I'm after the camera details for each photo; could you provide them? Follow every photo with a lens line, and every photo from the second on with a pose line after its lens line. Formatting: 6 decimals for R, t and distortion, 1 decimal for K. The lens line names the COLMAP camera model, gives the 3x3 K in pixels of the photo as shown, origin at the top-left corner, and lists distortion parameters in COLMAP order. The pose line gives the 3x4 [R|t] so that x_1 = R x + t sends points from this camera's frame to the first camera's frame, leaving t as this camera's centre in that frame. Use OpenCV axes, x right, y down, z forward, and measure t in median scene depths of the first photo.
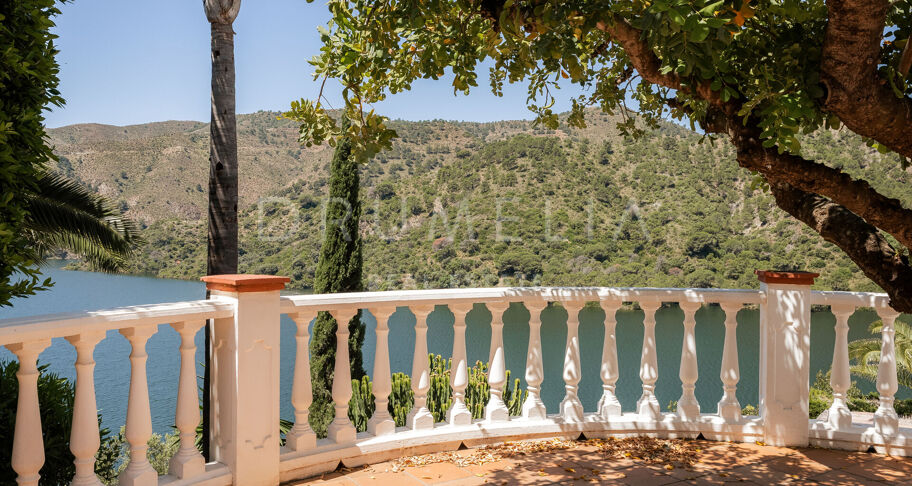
lens RADIAL K [[778.0, 0, 446.1], [0, 778.0, 222.7], [0, 0, 1]] dist [0.008741, 0.002767]
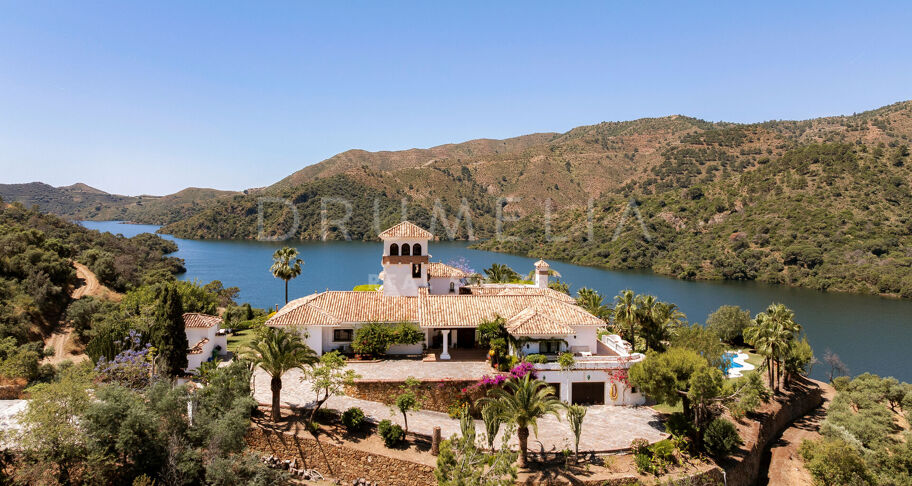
lens RADIAL K [[642.0, 0, 457.6], [0, 642.0, 202.6], [0, 0, 1]] dist [-0.034350, -0.005166]
pose [[0.894840, -0.008122, -0.446313, 0.041540], [0.005106, 0.999955, -0.007959, -0.019118], [0.446358, 0.004843, 0.894842, -0.113206]]
